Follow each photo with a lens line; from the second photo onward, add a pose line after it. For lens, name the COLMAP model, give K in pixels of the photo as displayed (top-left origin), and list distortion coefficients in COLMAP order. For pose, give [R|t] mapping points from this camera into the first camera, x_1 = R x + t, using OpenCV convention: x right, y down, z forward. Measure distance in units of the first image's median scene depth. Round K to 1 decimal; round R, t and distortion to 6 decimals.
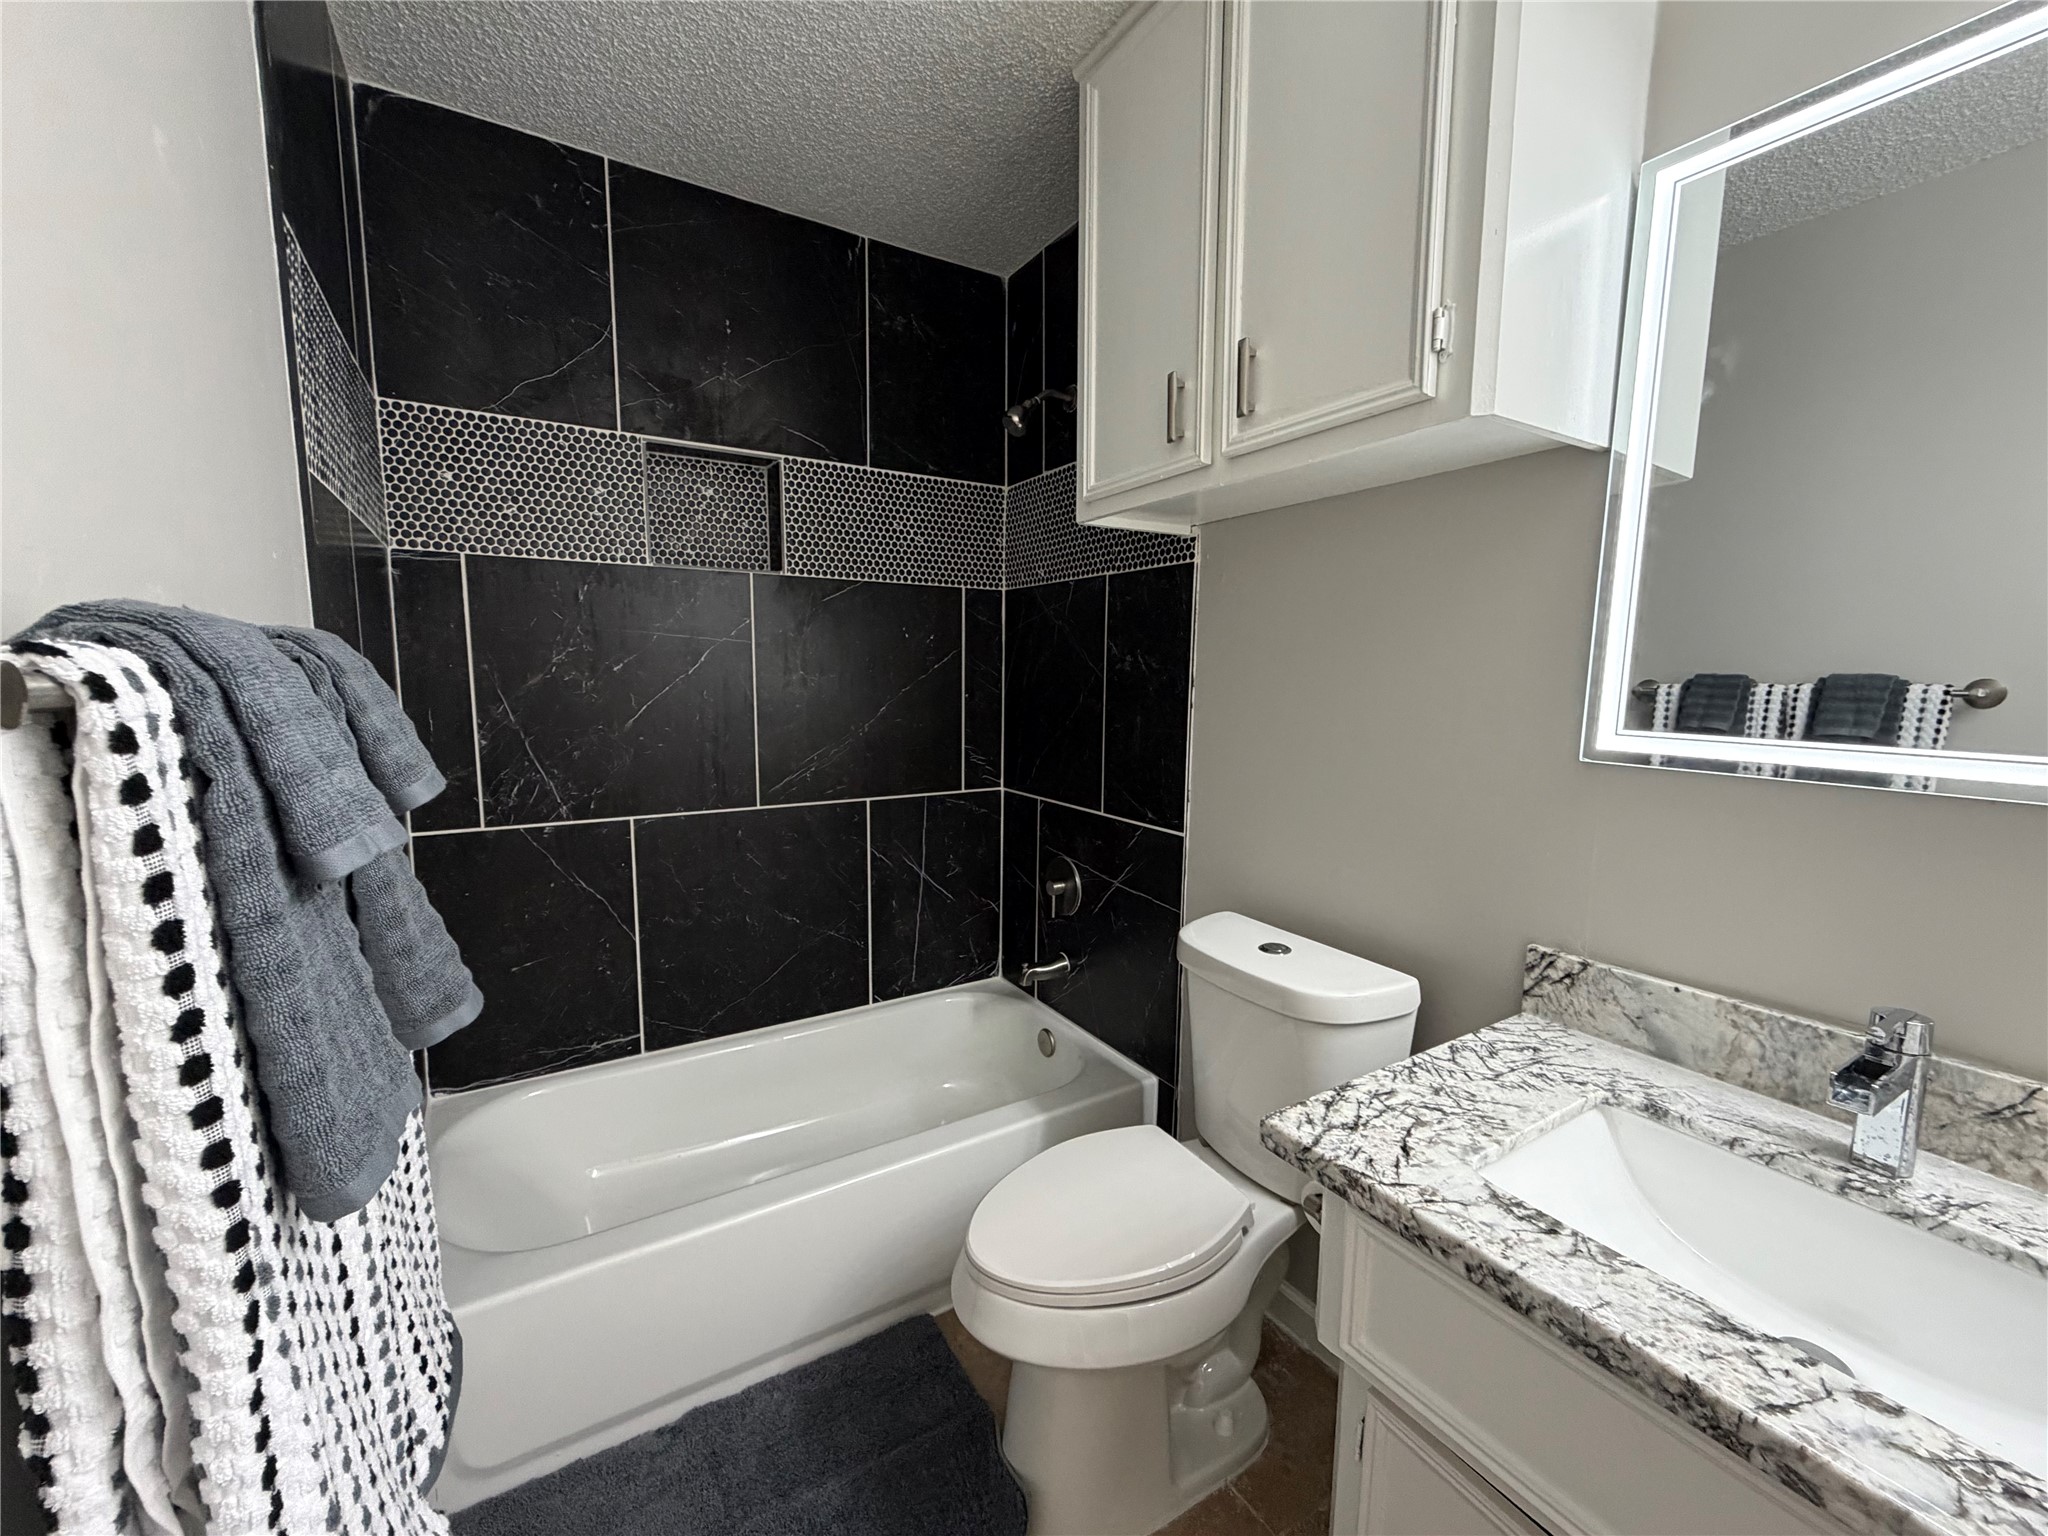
lens RADIAL K [[817.4, 0, 1022.1], [0, 817.4, 769.7], [0, 0, 1]] dist [0.004208, -0.000757]
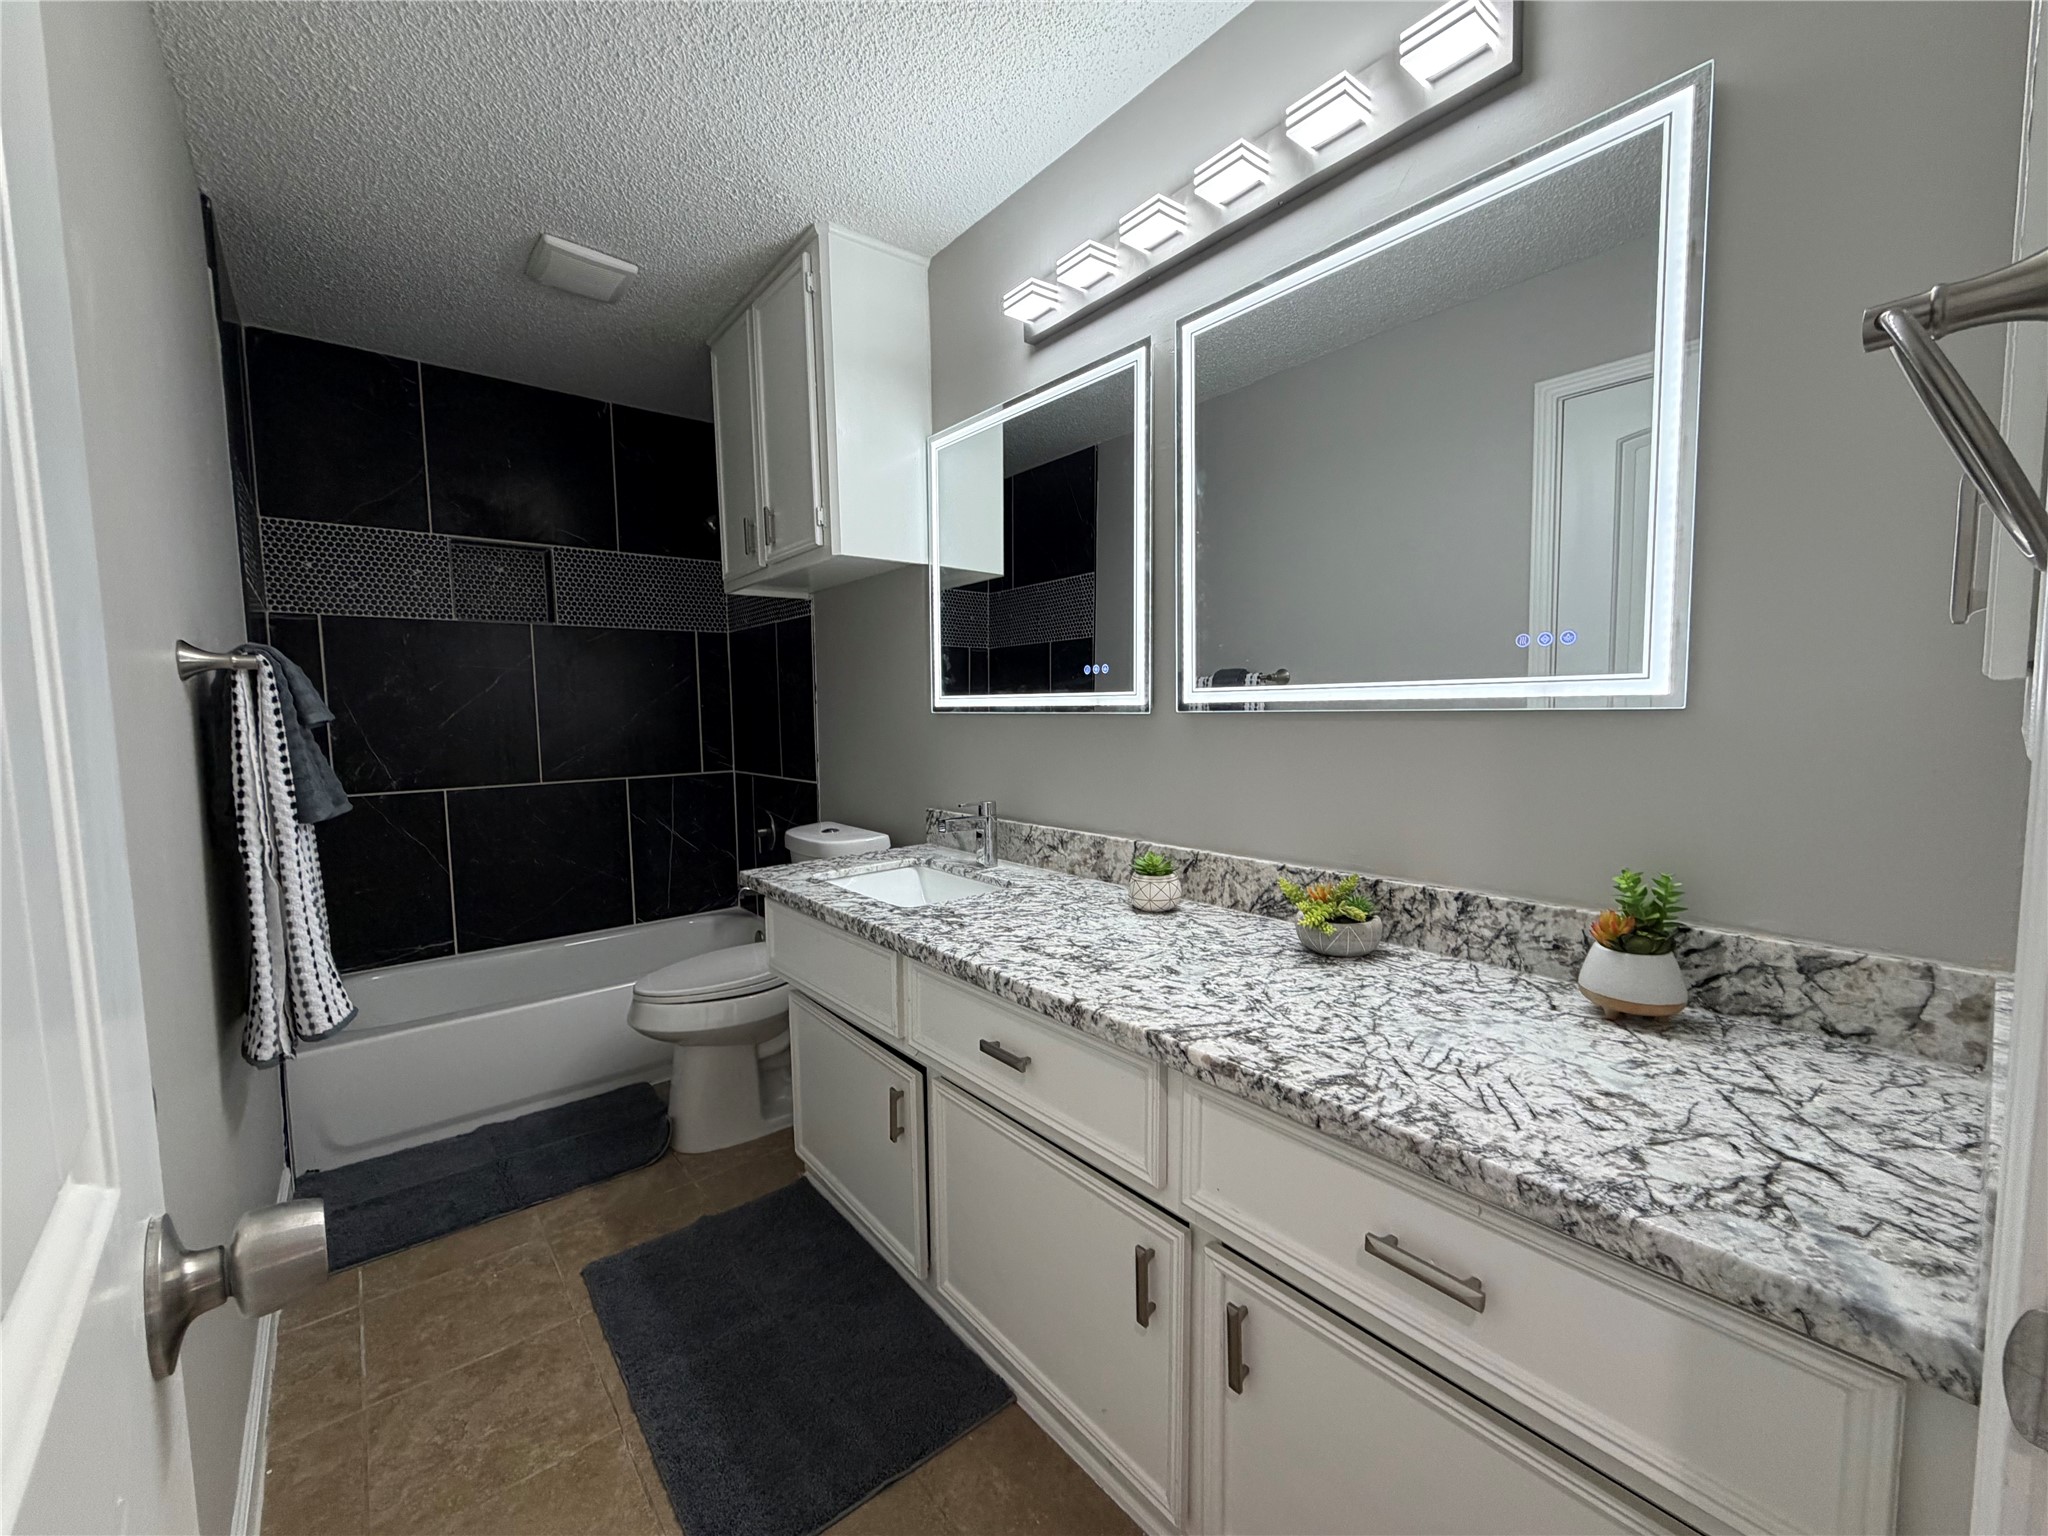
lens RADIAL K [[817.4, 0, 1019.3], [0, 817.4, 769.8], [0, 0, 1]] dist [0.004208, -0.000757]
pose [[0.990235, -0.037372, 0.134306, 0.643817], [0.043352, 0.998182, -0.041879, 0.237675], [-0.132496, 0.047293, 0.990055, -1.100940]]
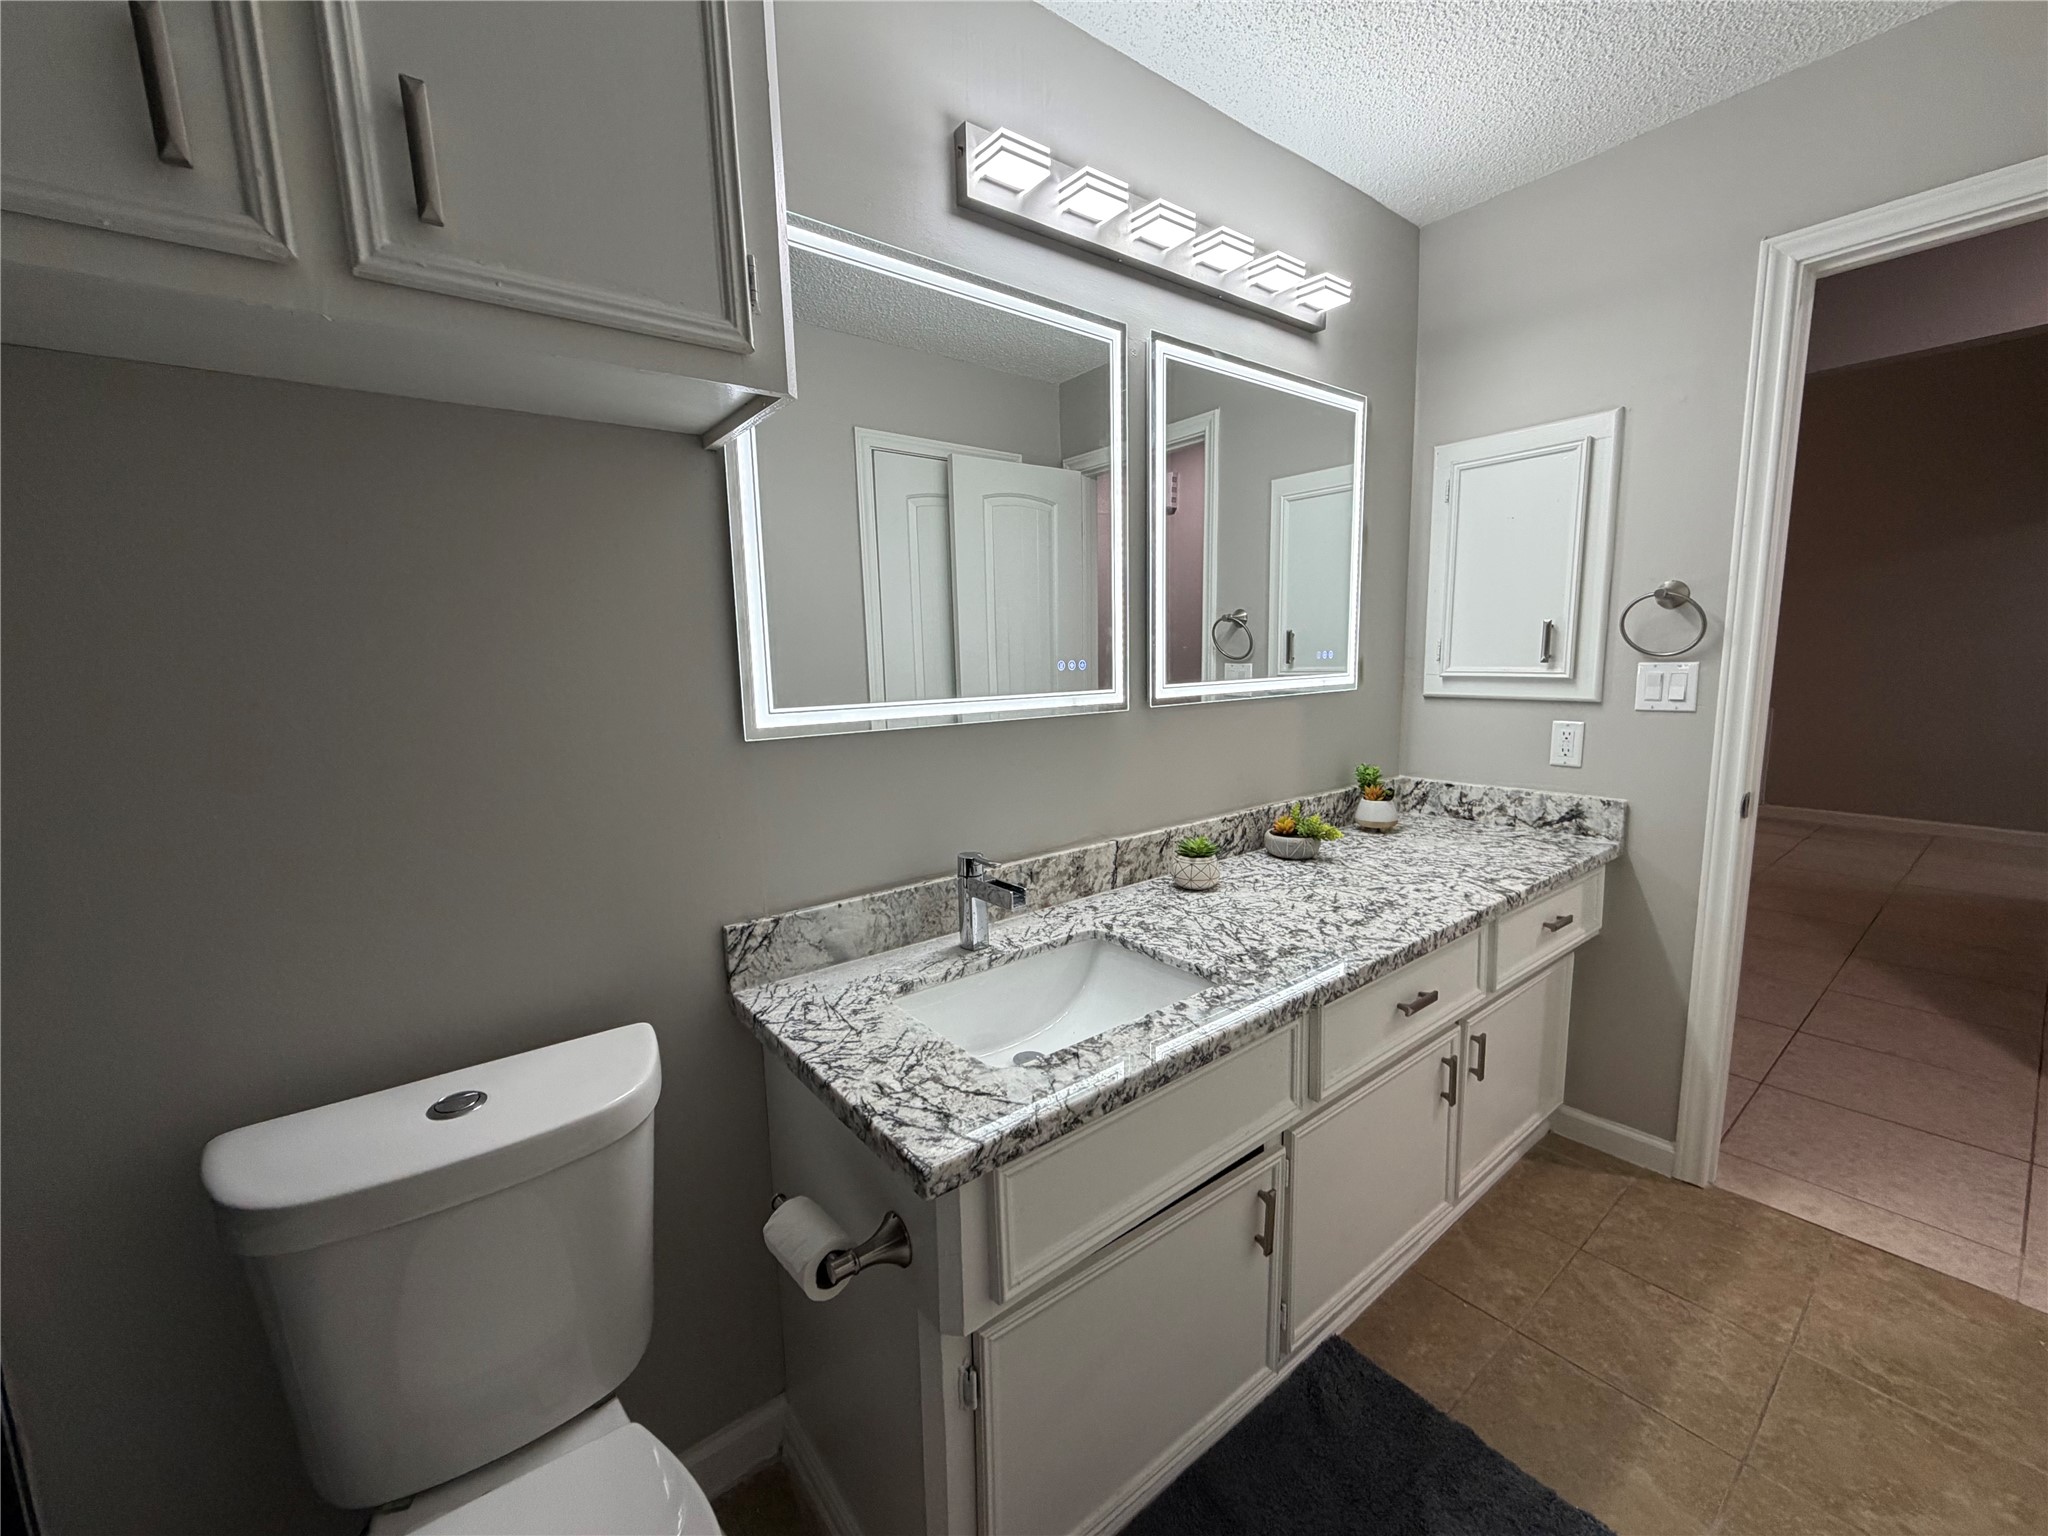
lens RADIAL K [[817.4, 0, 1013.4], [0, 817.4, 770.5], [0, 0, 1]] dist [0.004208, -0.000757]
pose [[-0.108528, -0.148619, 0.982921, -0.434935], [0.146423, 0.975587, 0.163678, -0.102195], [-0.983251, 0.161686, -0.084117, 0.783250]]
